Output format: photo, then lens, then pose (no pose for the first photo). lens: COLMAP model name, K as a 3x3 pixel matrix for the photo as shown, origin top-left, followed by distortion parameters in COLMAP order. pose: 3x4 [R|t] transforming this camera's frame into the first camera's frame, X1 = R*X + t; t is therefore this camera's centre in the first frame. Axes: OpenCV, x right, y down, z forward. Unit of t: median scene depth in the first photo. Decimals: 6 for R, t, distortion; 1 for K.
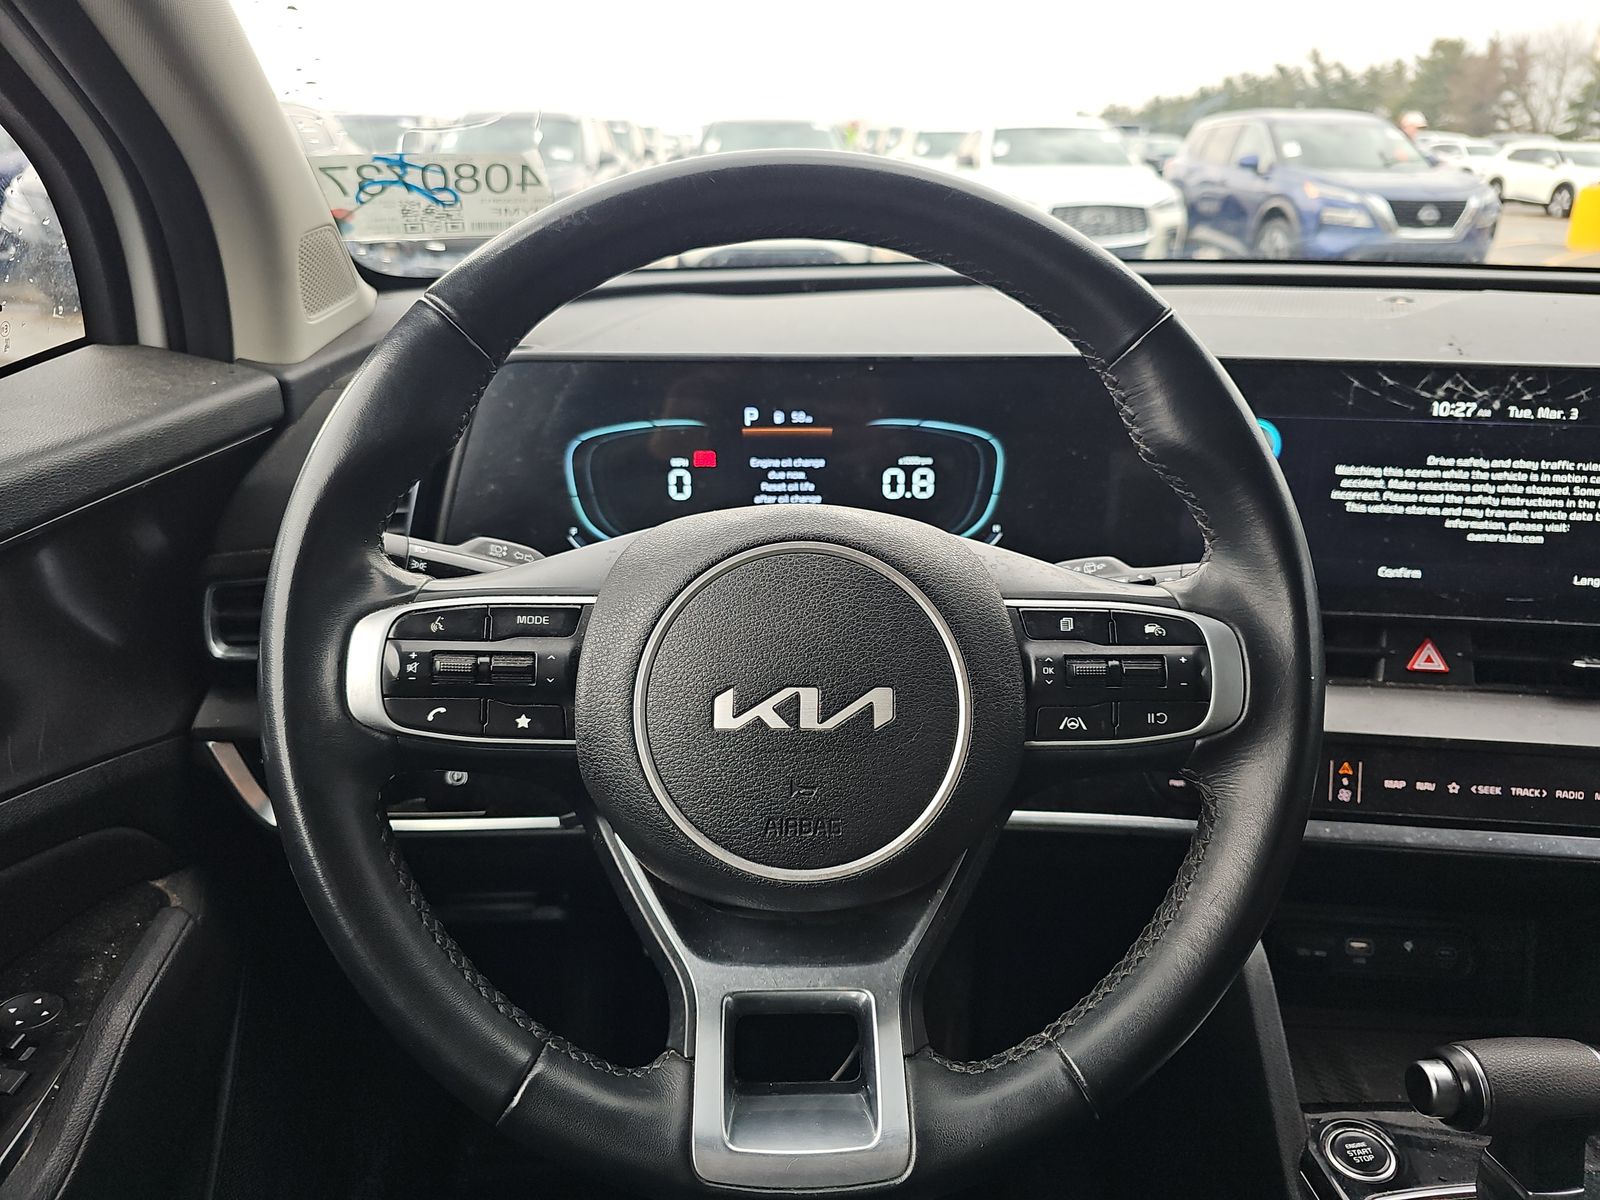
lens RADIAL K [[1070.9, 0, 811.9], [0, 1070.9, 632.7], [0, 0, 1]] dist [-0.003085, -0.000772]
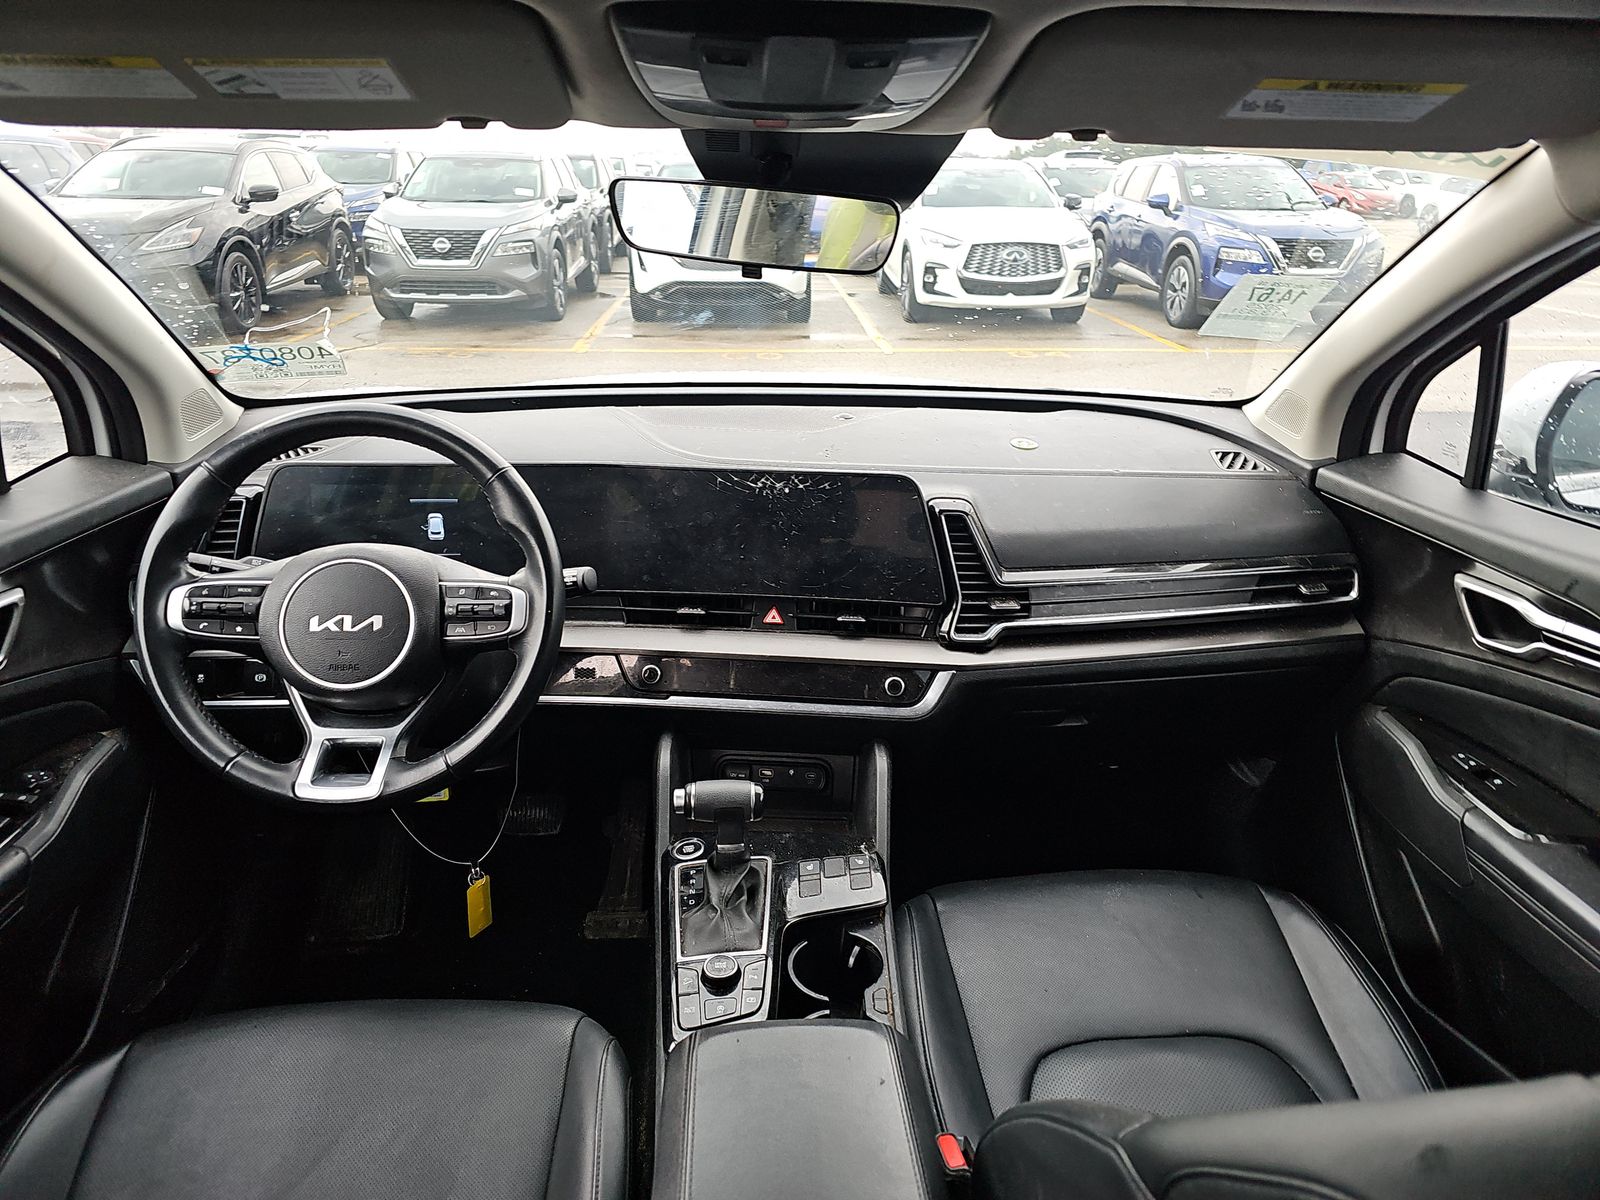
lens RADIAL K [[1069.8, 0, 849.1], [0, 1069.8, 622.0], [0, 0, 1]] dist [-0.001883, 0.000968]
pose [[0.999483, -0.002021, 0.032082, 0.652056], [0.002512, 0.999880, -0.015269, 0.063644], [-0.032048, 0.015342, 0.999369, -0.946976]]
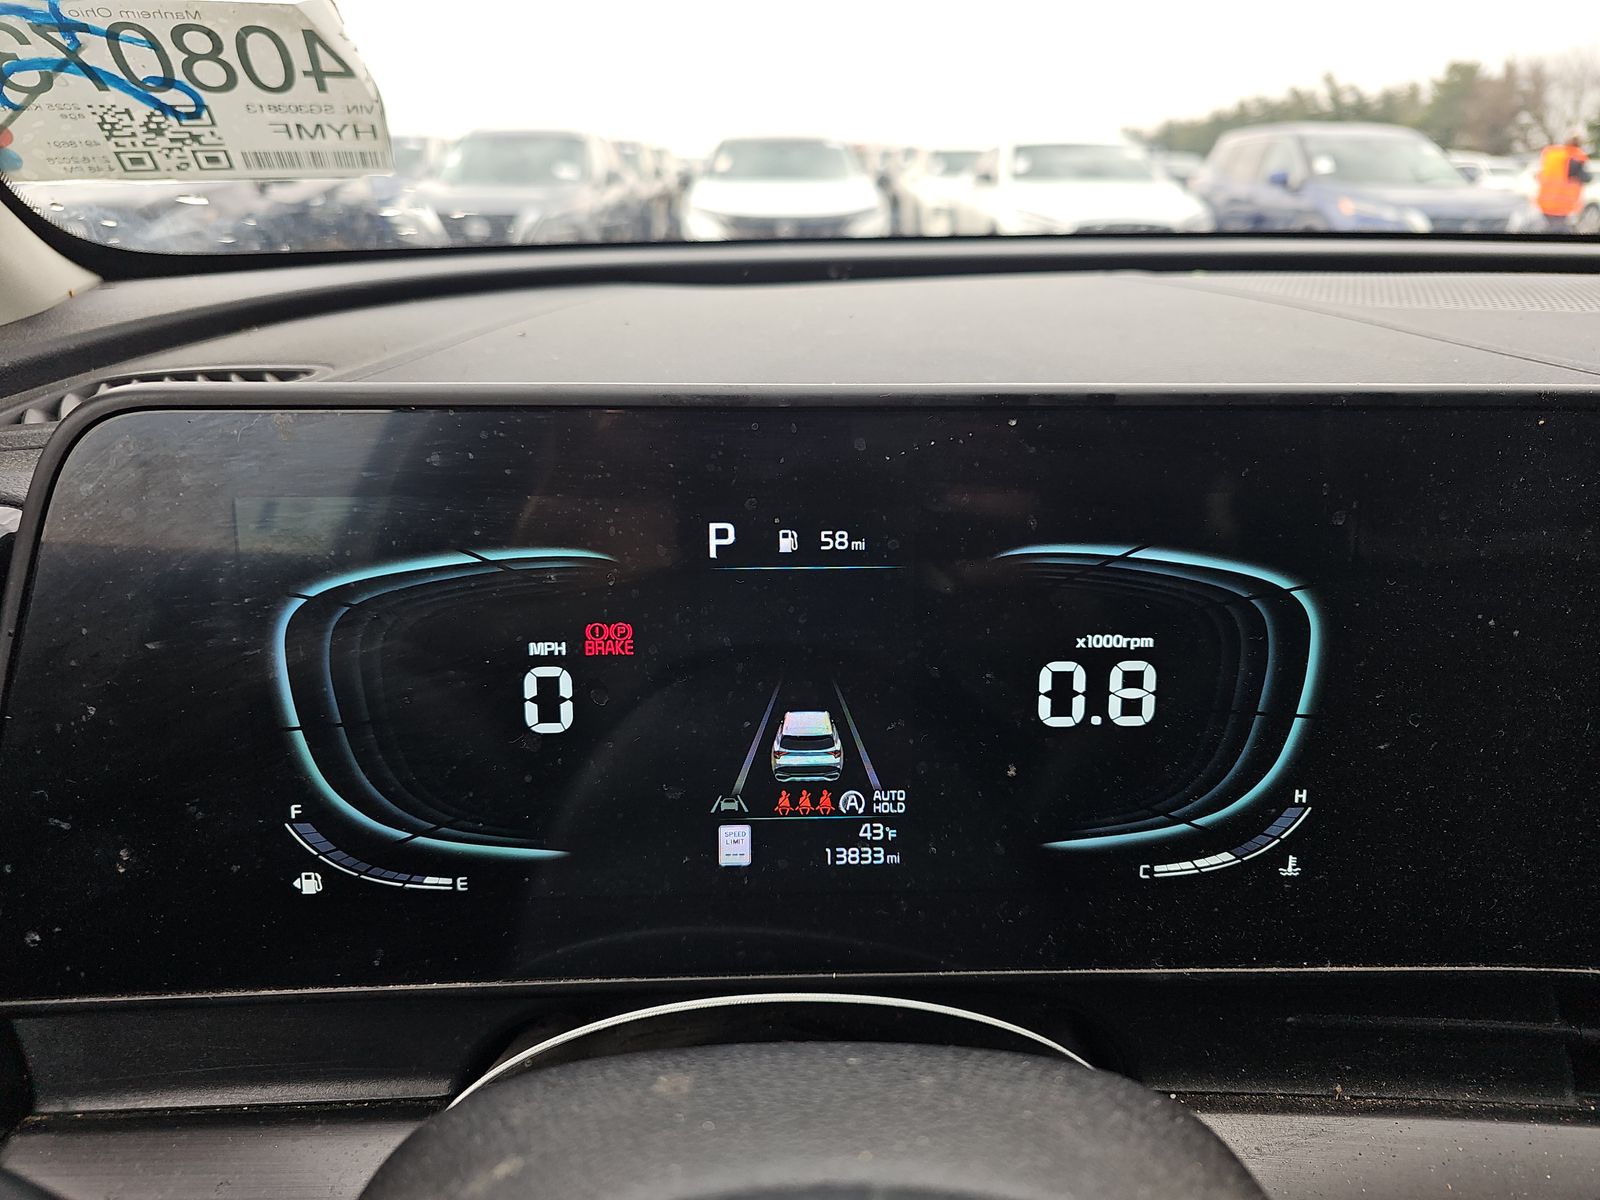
lens RADIAL K [[1073.1, 0, 800.0], [0, 1073.1, 600.0], [0, 0, 1]] dist [-0.007886, -0.003846]
pose [[0.999778, 0.002741, -0.020868, -0.016856], [-0.003736, 0.998849, -0.047815, -0.153269], [0.020713, 0.047882, 0.998638, 0.569253]]
